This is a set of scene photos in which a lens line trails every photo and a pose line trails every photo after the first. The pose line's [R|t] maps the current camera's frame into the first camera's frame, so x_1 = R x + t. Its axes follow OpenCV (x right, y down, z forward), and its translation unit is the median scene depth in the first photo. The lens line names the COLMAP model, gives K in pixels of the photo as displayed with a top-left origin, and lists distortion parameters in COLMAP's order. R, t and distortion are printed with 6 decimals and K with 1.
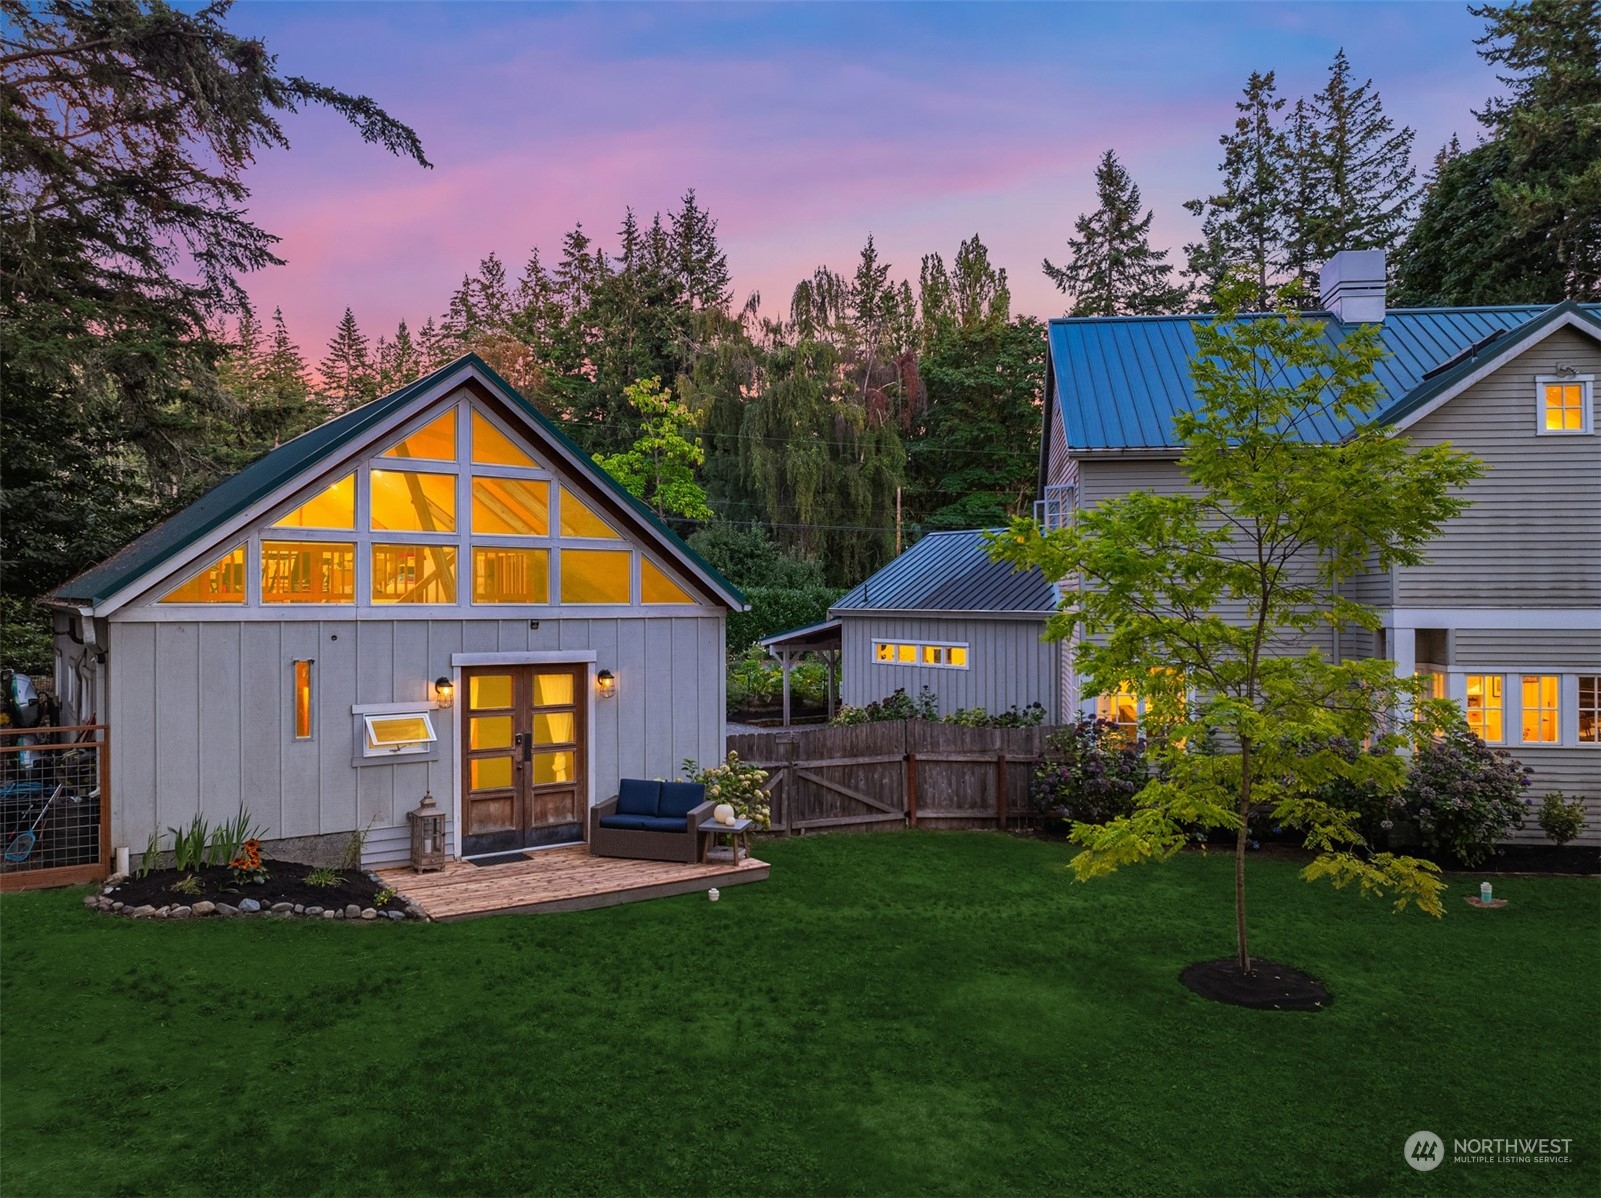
lens RADIAL K [[1176.3, 0, 746.0], [0, 1176.3, 582.6], [0, 0, 1]] dist [-0.045103, -0.005186]
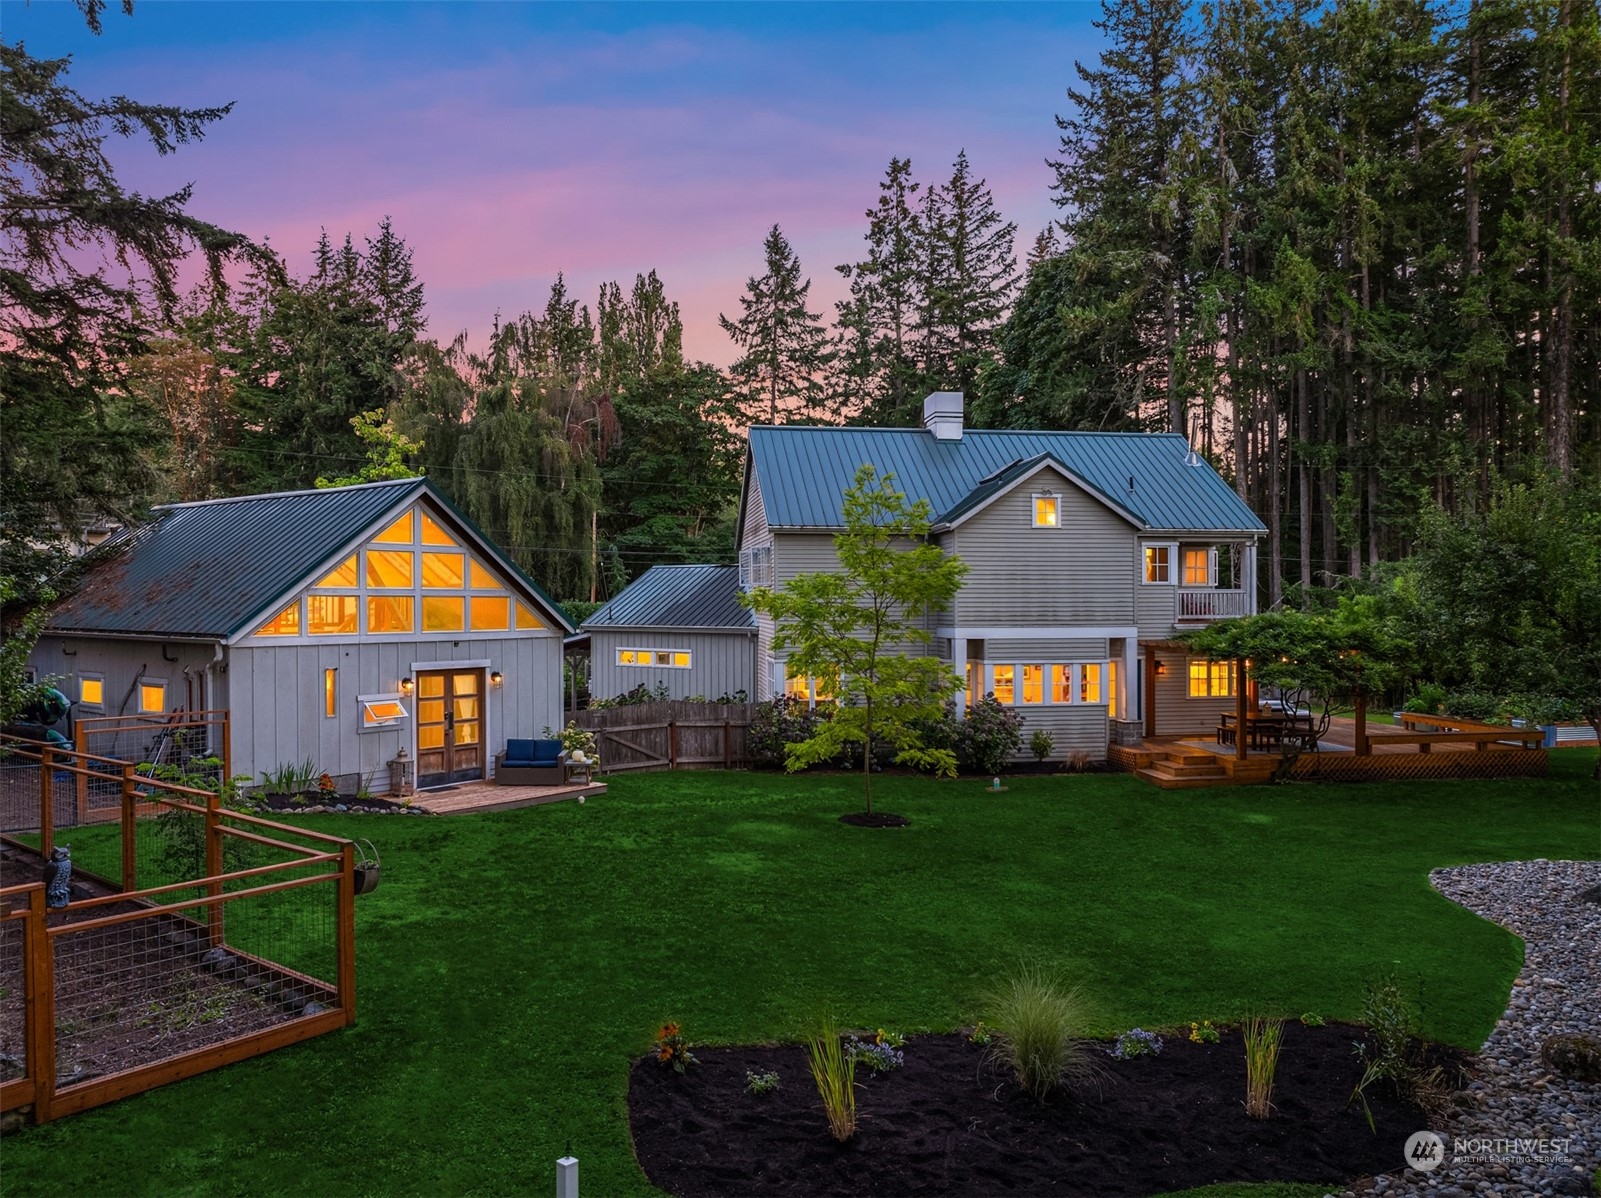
lens RADIAL K [[1302.3, 0, 695.8], [0, 1302.3, 602.4], [0, 0, 1]] dist [-0.032396, -0.004285]
pose [[0.967714, -0.006149, 0.251974, -0.188827], [0.001637, 0.999835, 0.018112, -0.031964], [-0.252044, -0.017115, 0.967564, -0.486349]]
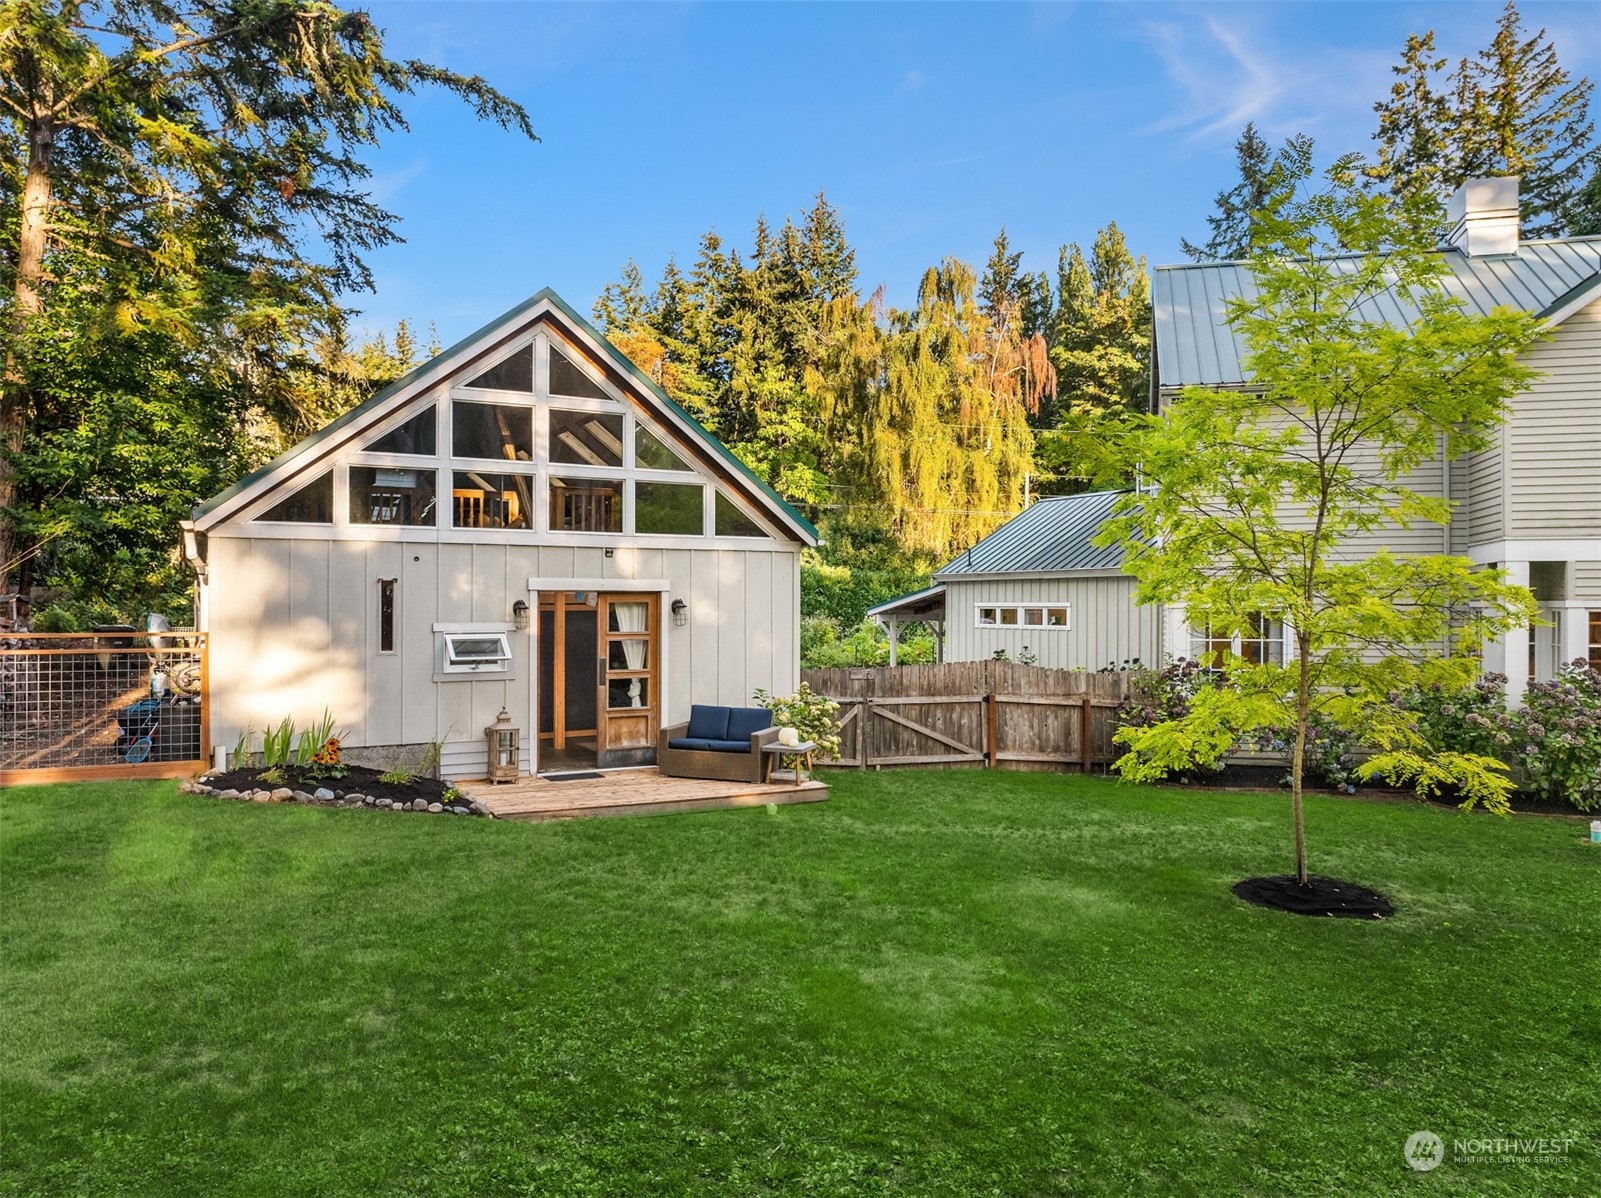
lens RADIAL K [[1167.2, 0, 741.9], [0, 1167.2, 608.3], [0, 0, 1]] dist [-0.046731, 0.008877]
pose [[0.991447, 0.004931, -0.130415, 0.042331], [-0.003517, 0.999932, 0.011074, 0.044360], [0.130461, -0.010521, 0.991398, -0.000904]]
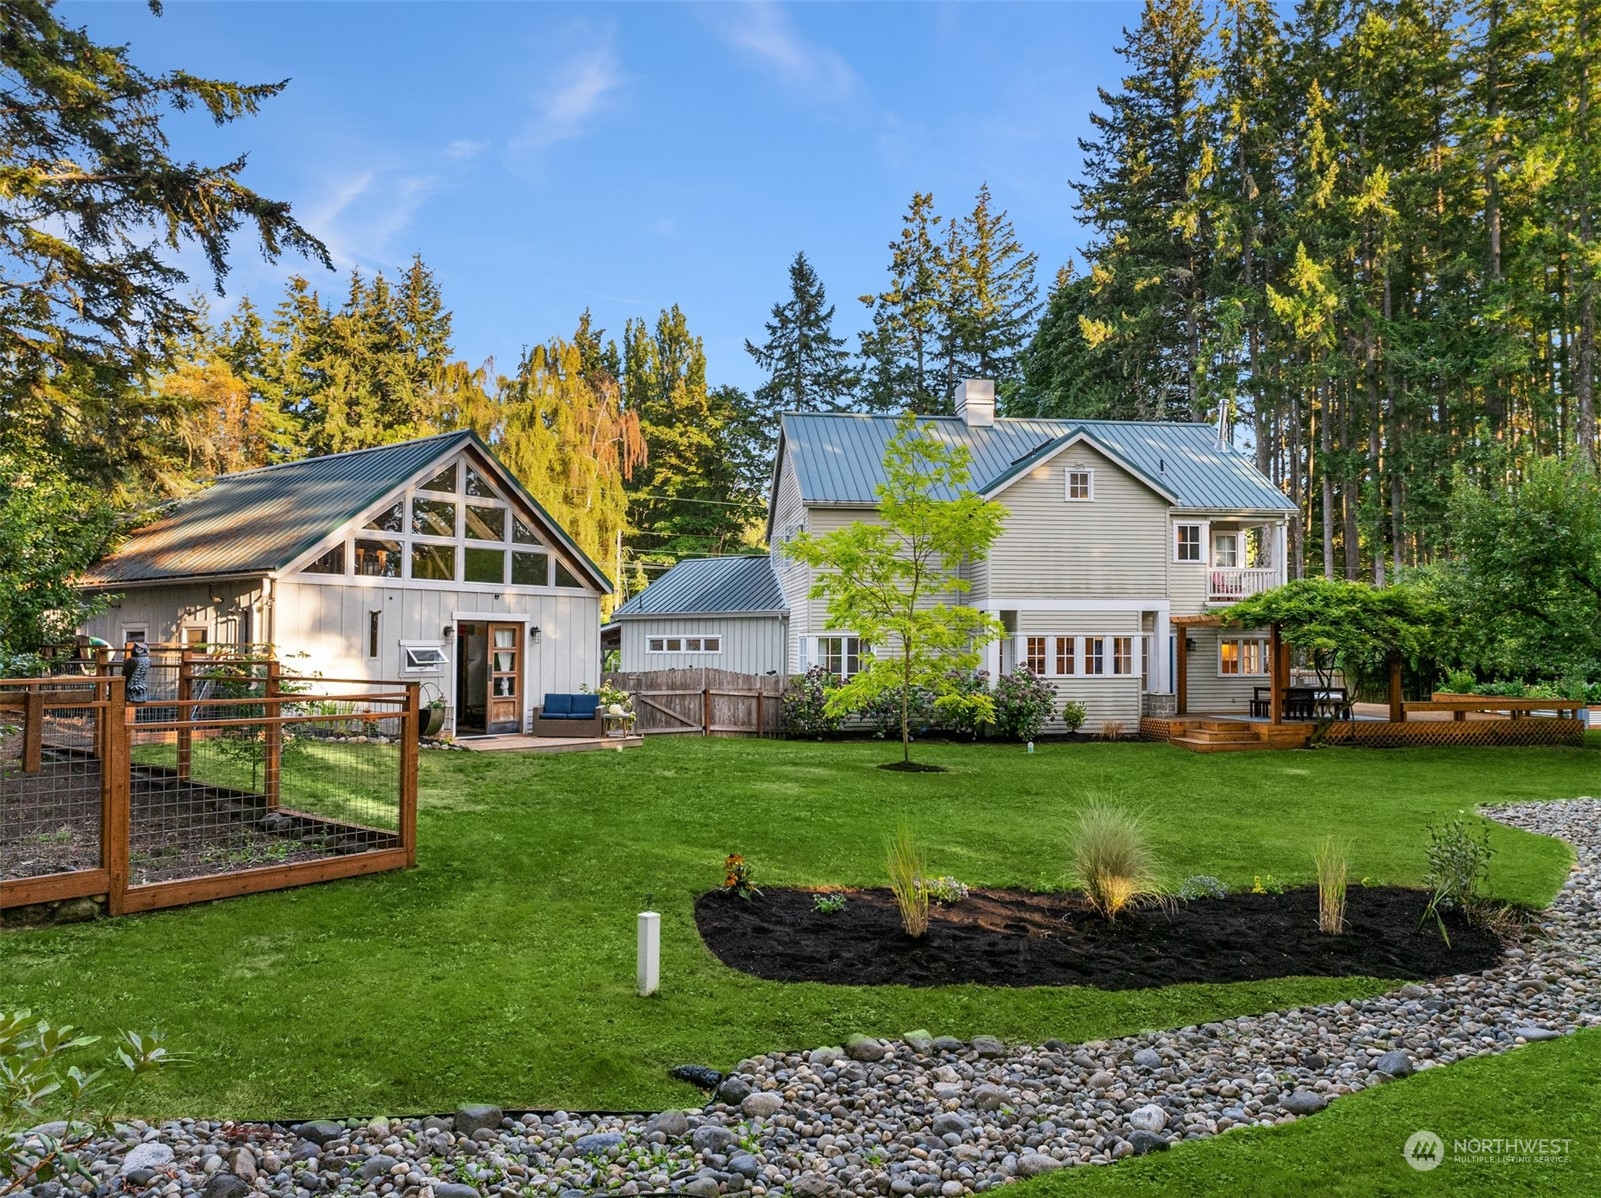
lens RADIAL K [[1292.7, 0, 691.1], [0, 1292.7, 615.8], [0, 0, 1]] dist [-0.034074, -0.005165]
pose [[0.970794, 0.014949, 0.239450, -0.210505], [-0.010053, 0.999715, -0.021654, 0.059884], [-0.239705, 0.018614, 0.970667, -0.483490]]
